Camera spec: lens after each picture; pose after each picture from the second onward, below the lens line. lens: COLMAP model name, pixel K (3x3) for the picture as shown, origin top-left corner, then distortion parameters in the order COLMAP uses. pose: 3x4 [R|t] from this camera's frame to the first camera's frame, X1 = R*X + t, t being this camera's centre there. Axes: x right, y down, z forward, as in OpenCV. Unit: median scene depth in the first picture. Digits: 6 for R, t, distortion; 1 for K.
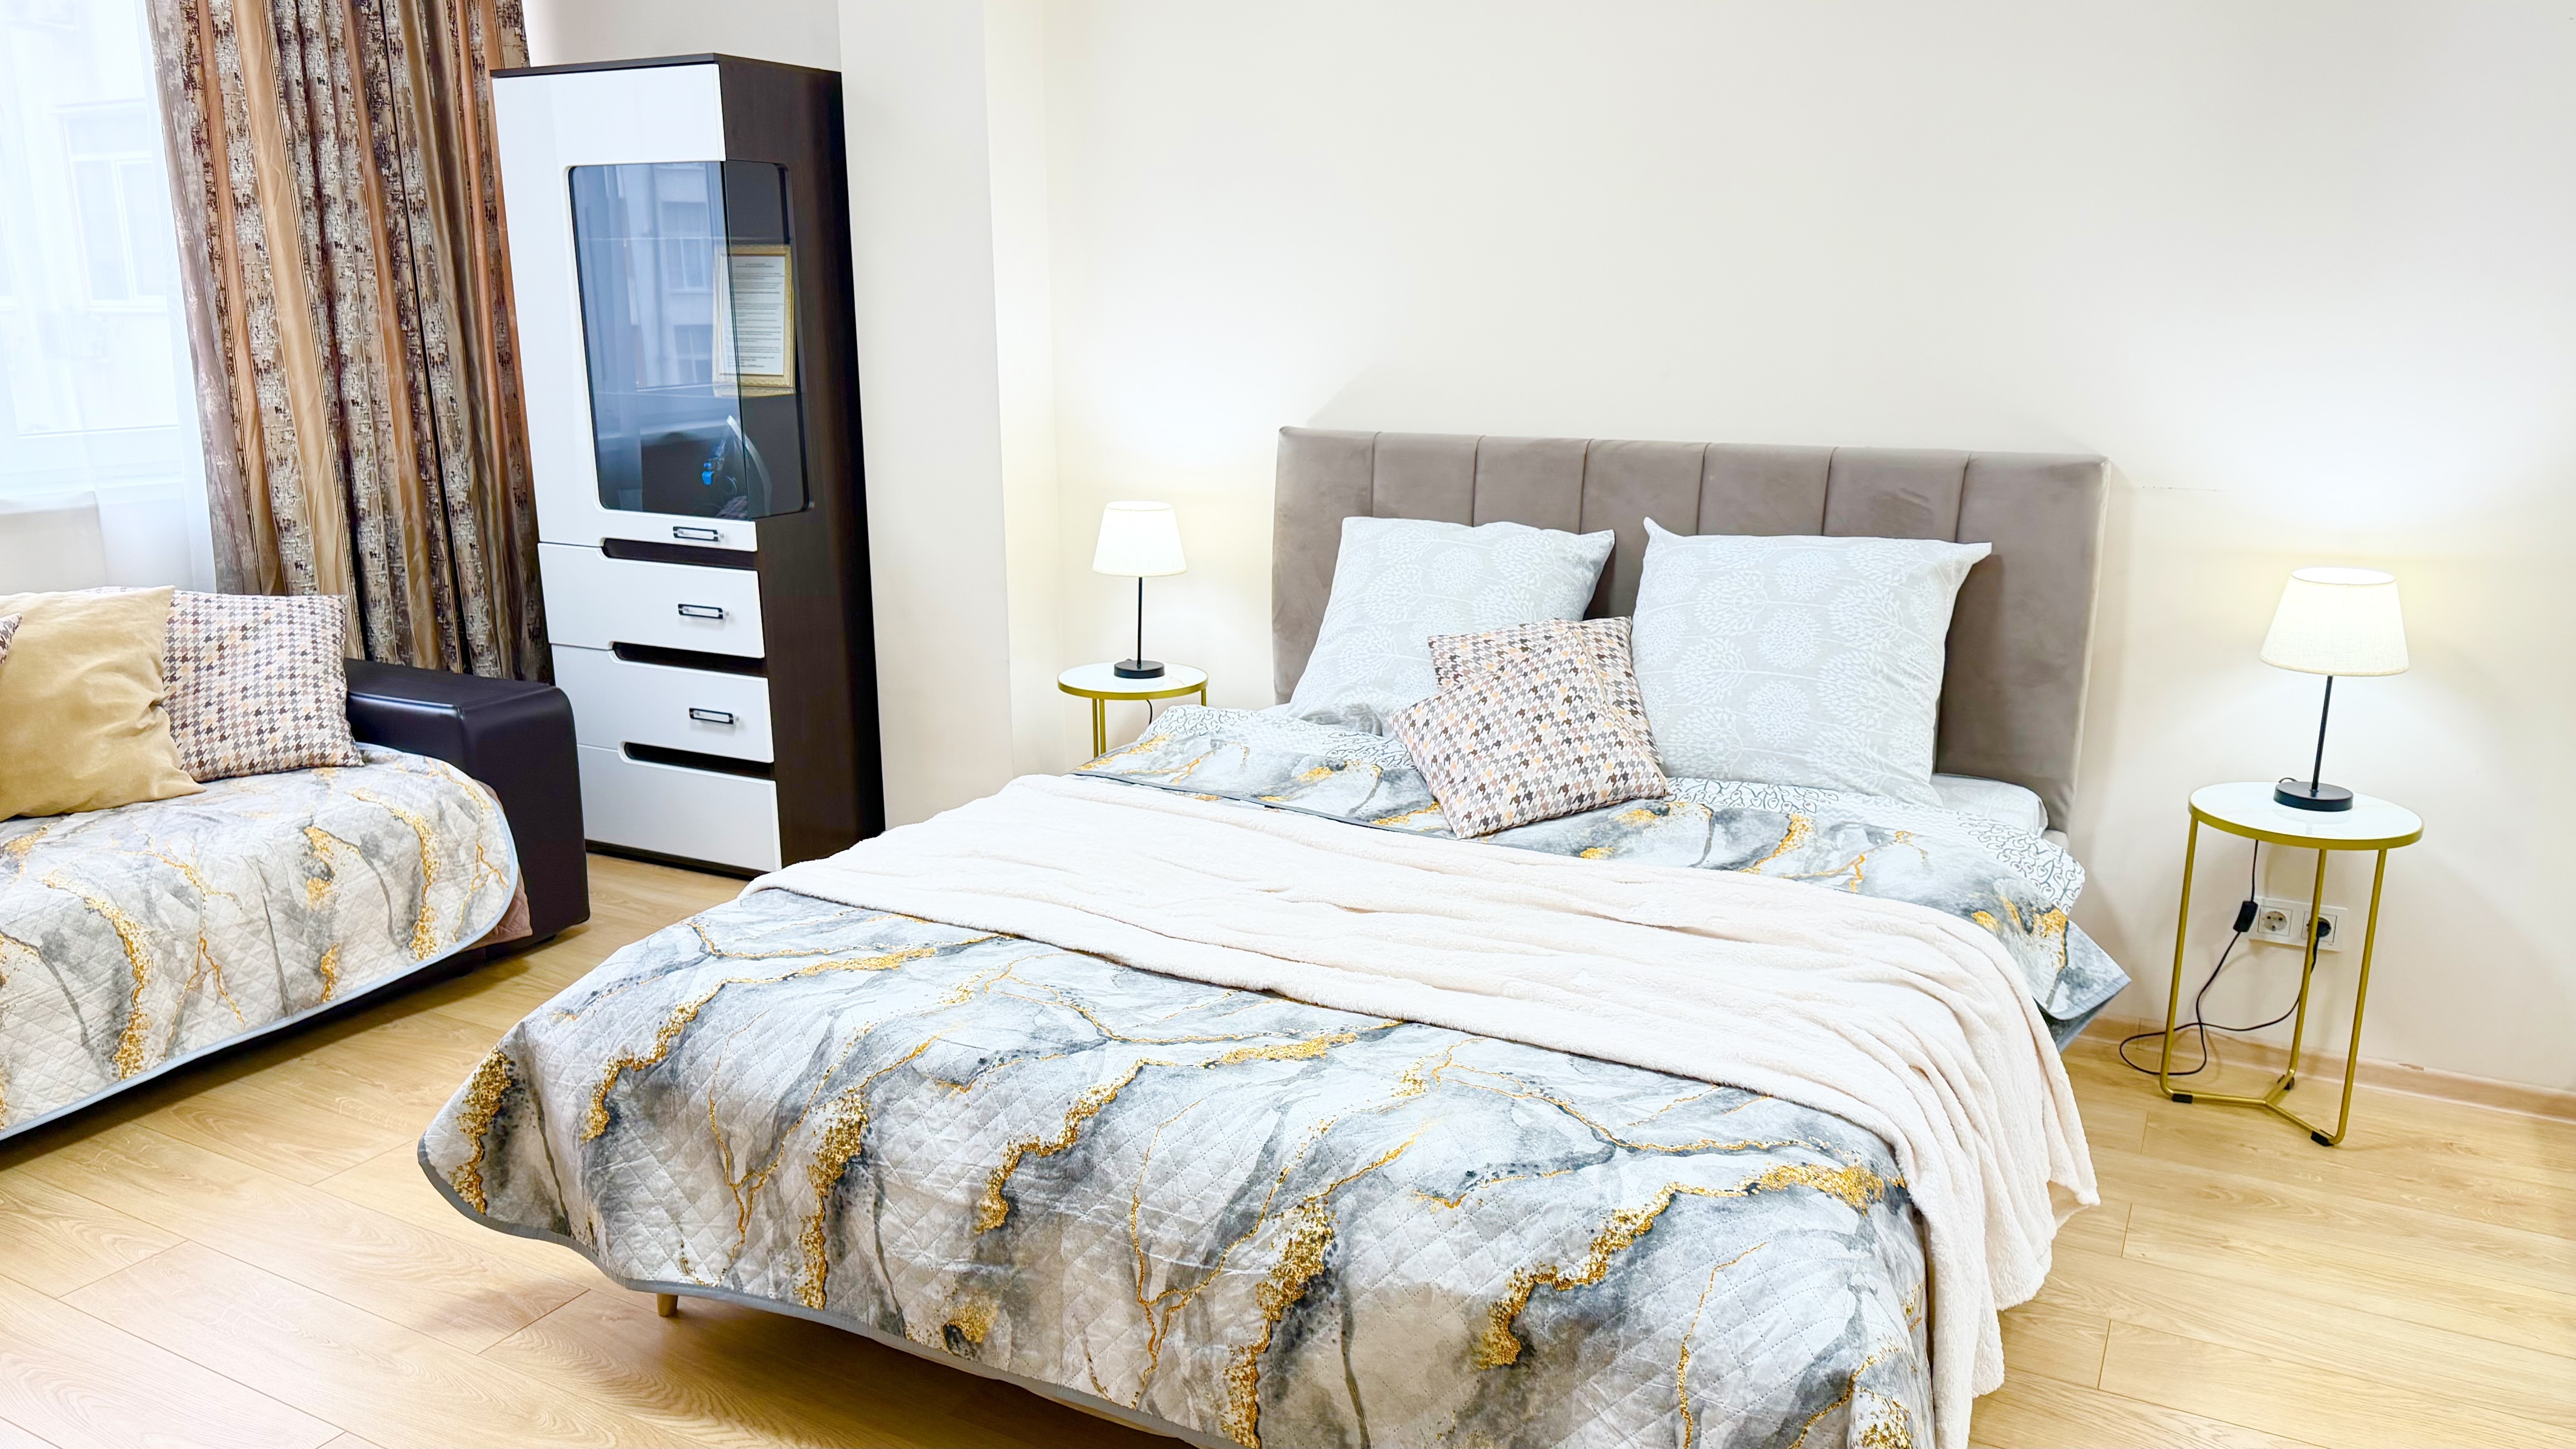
lens RADIAL K [[1815.1, 0, 1285.9], [0, 1815.1, 733.6], [0, 0, 1]] dist [0.121966, -0.175185]
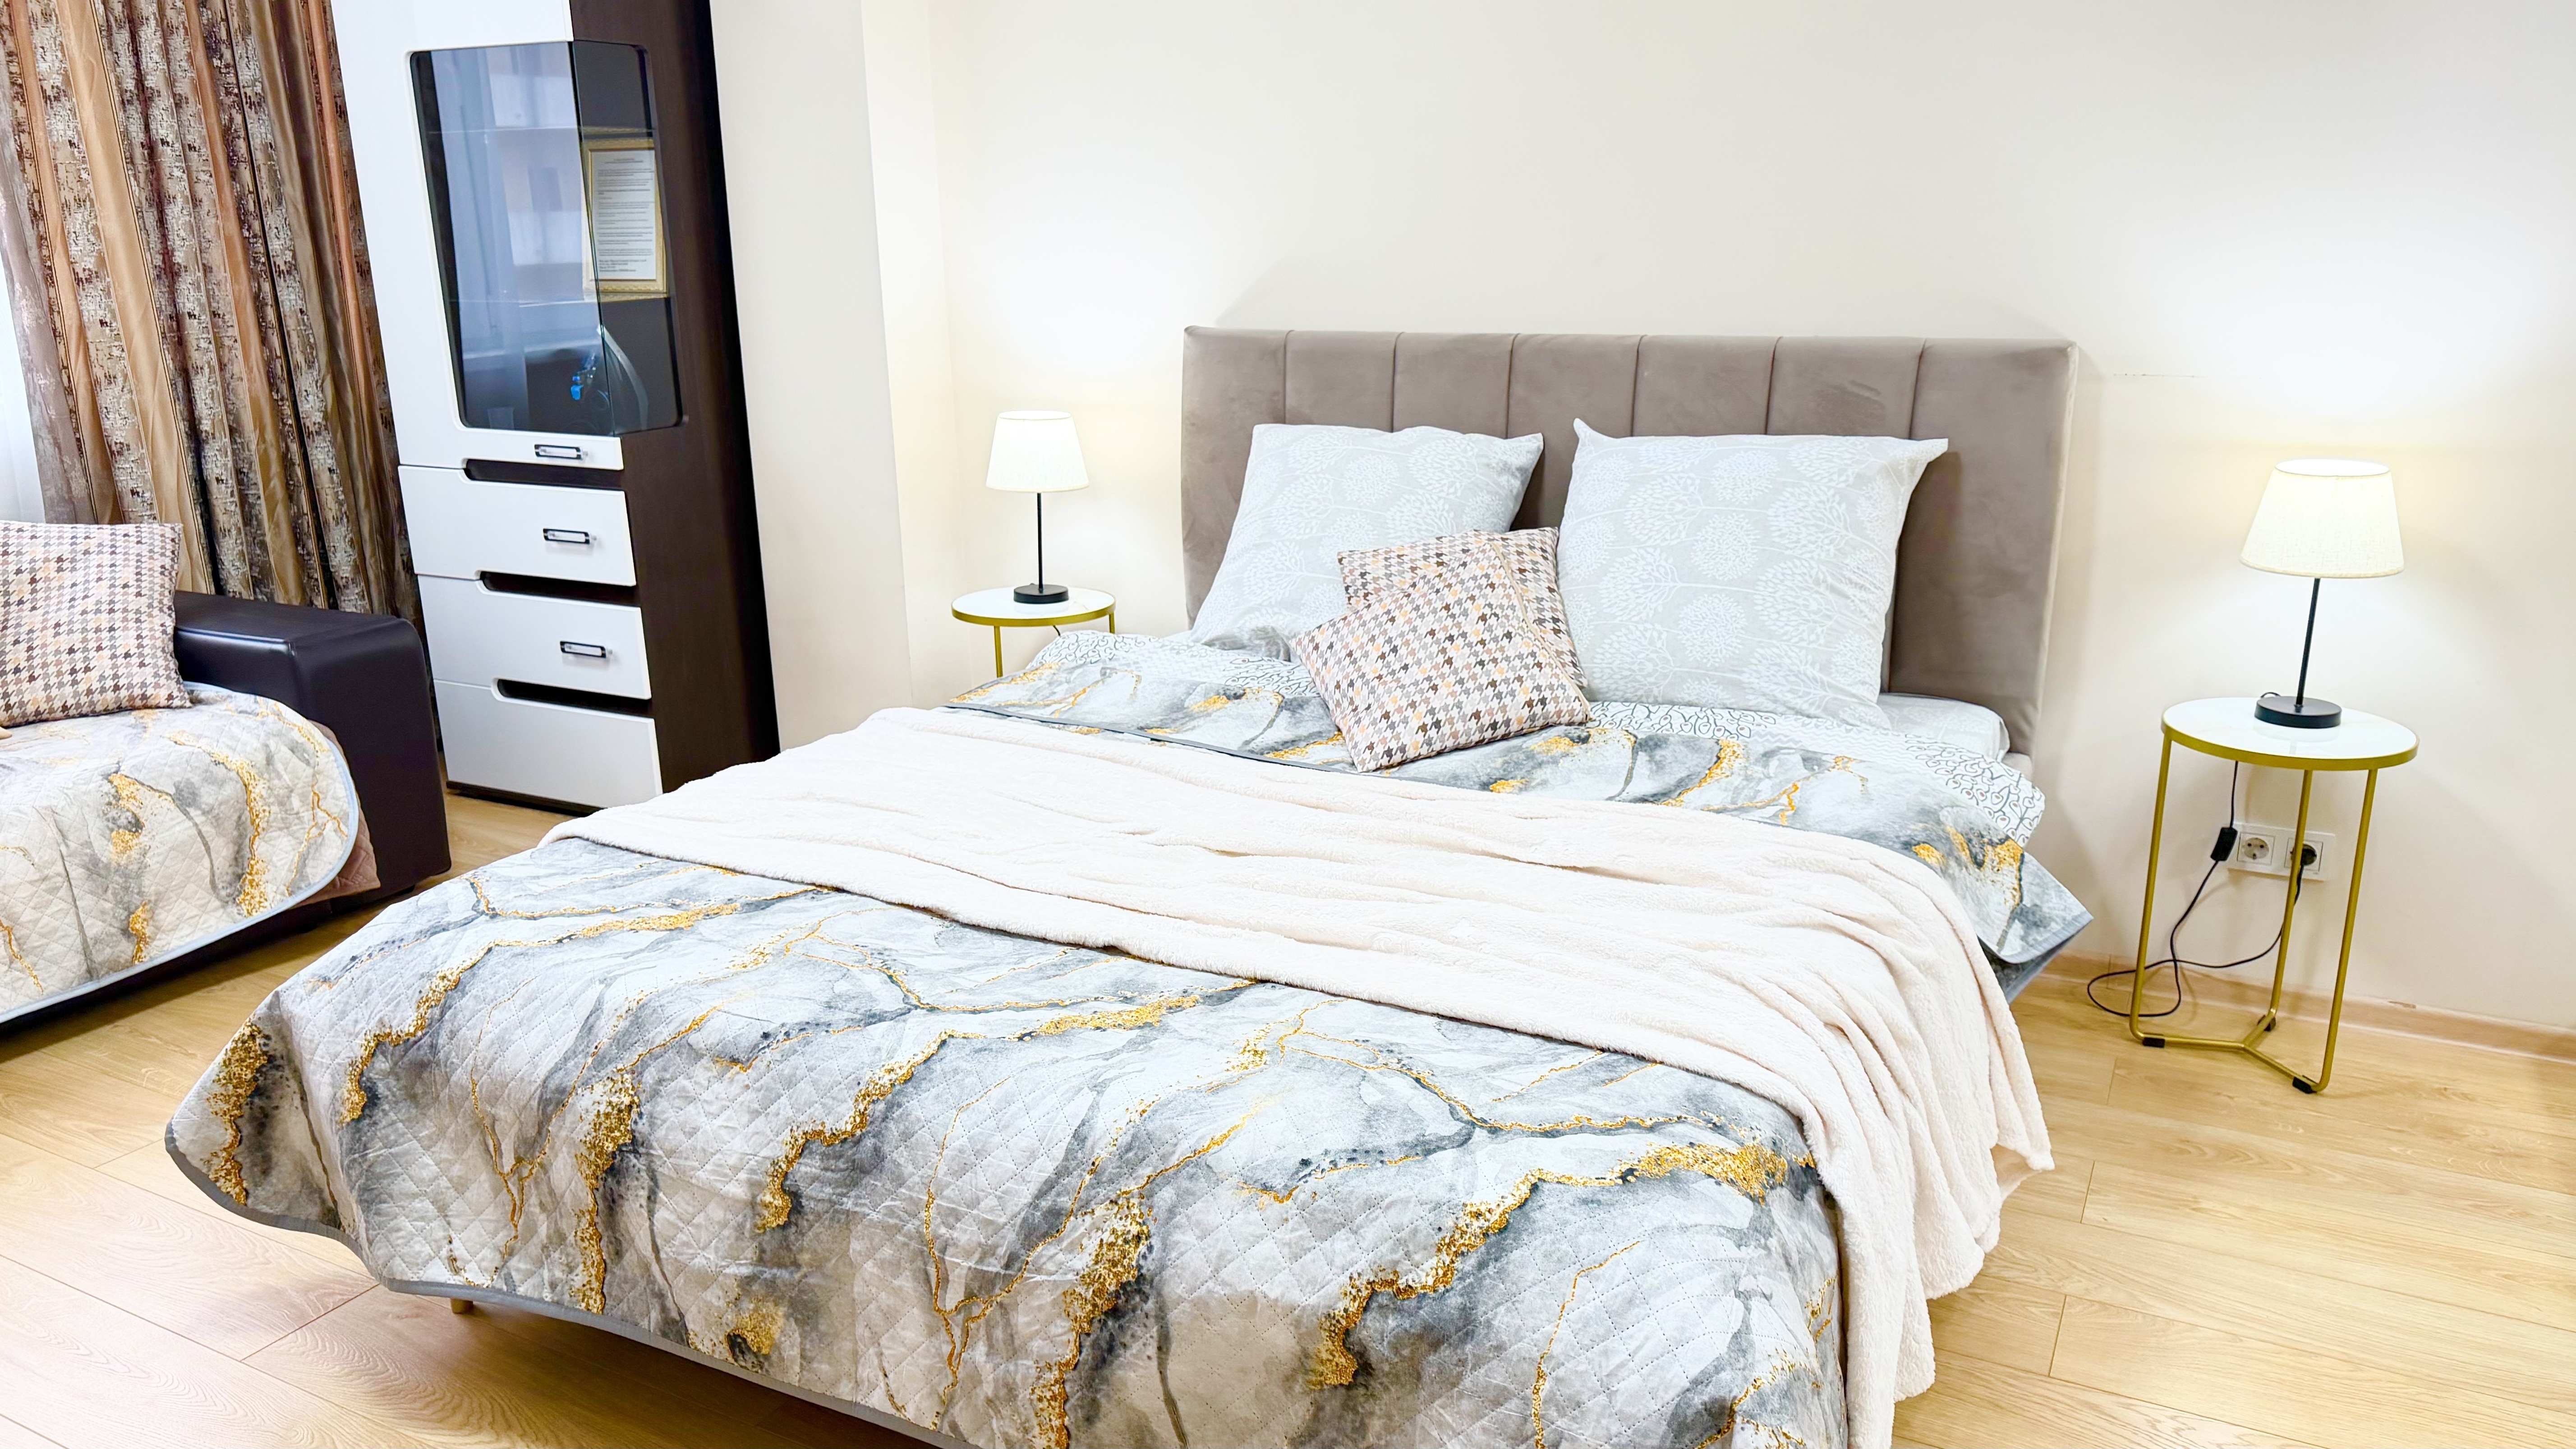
lens RADIAL K [[1810.6, 0, 1285.1], [0, 1810.6, 743.1], [0, 0, 1]] dist [0.098704, -0.112969]
pose [[0.999917, -0.012895, 0.000408, 0.056531], [0.012867, 0.999078, 0.040955, 0.005691], [-0.000935, -0.040947, 0.999161, 0.094646]]
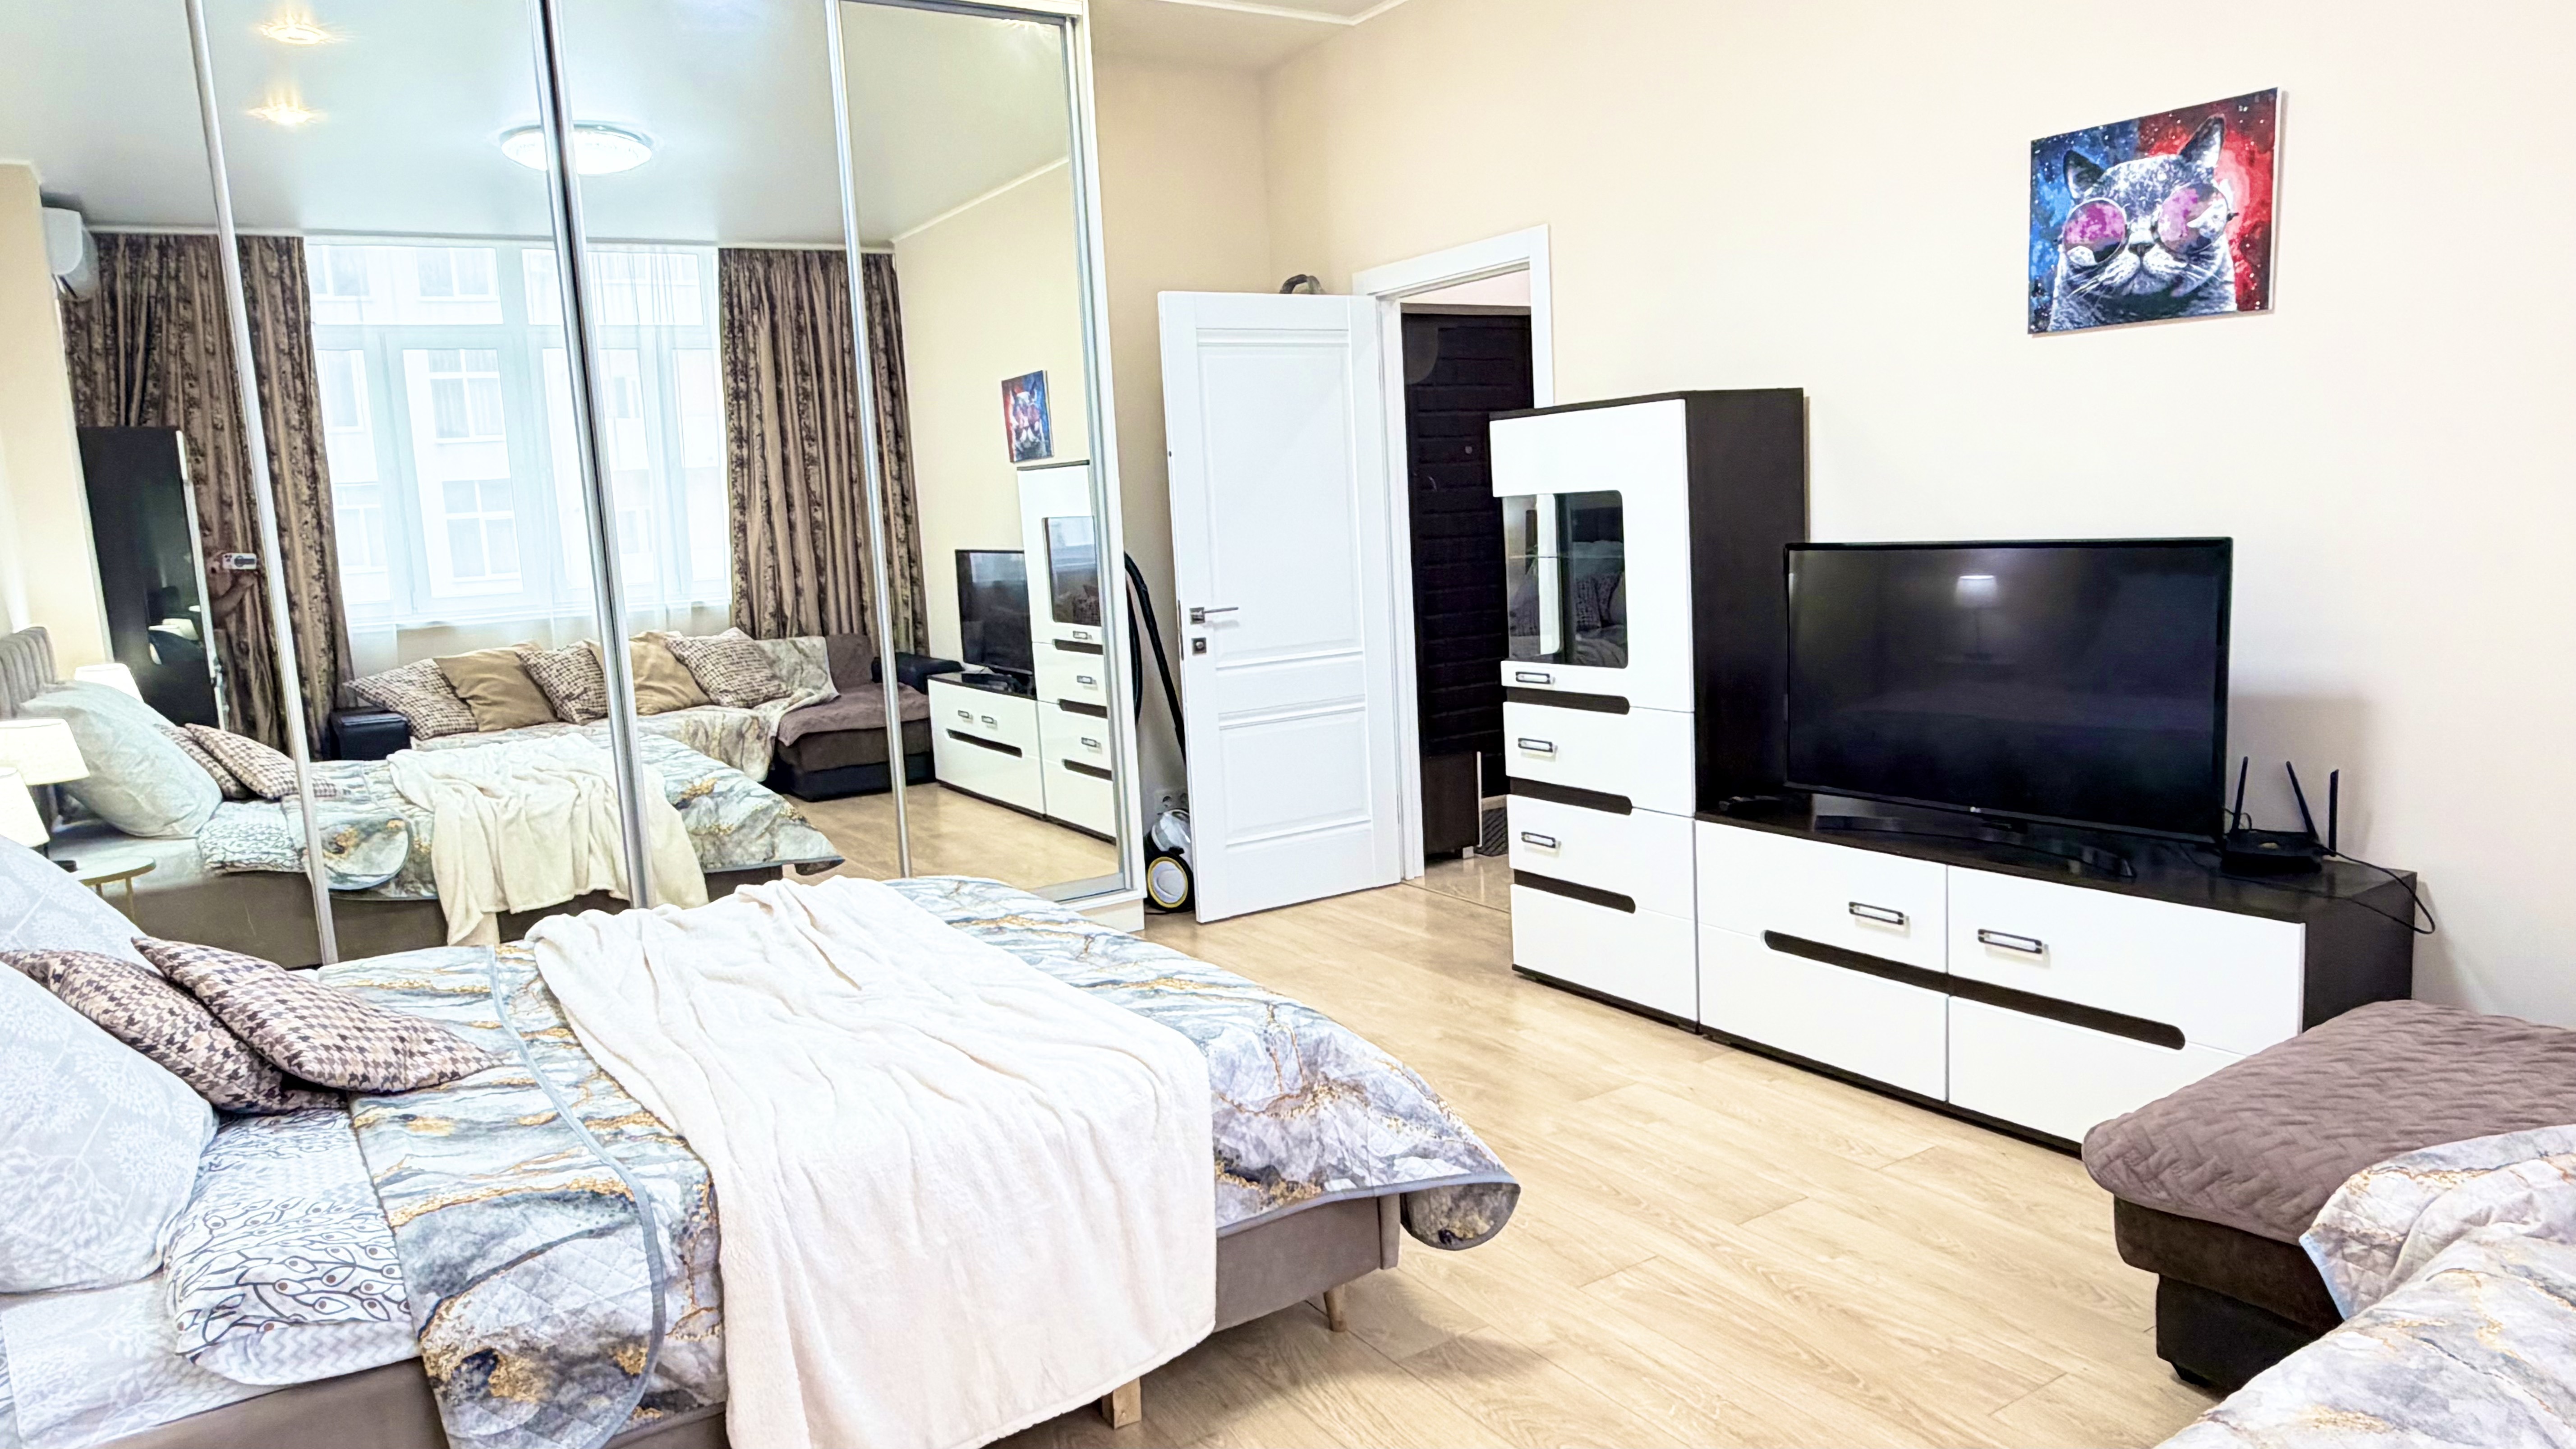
lens RADIAL K [[1631.1, 0, 1281.3], [0, 1631.1, 738.1], [0, 0, 1]] dist [0.000646, 0.003398]
pose [[-0.873181, -0.026107, 0.486697, -0.654015], [0.160662, 0.927337, 0.337986, -0.316627], [-0.460156, 0.373317, -0.805538, 1.406420]]
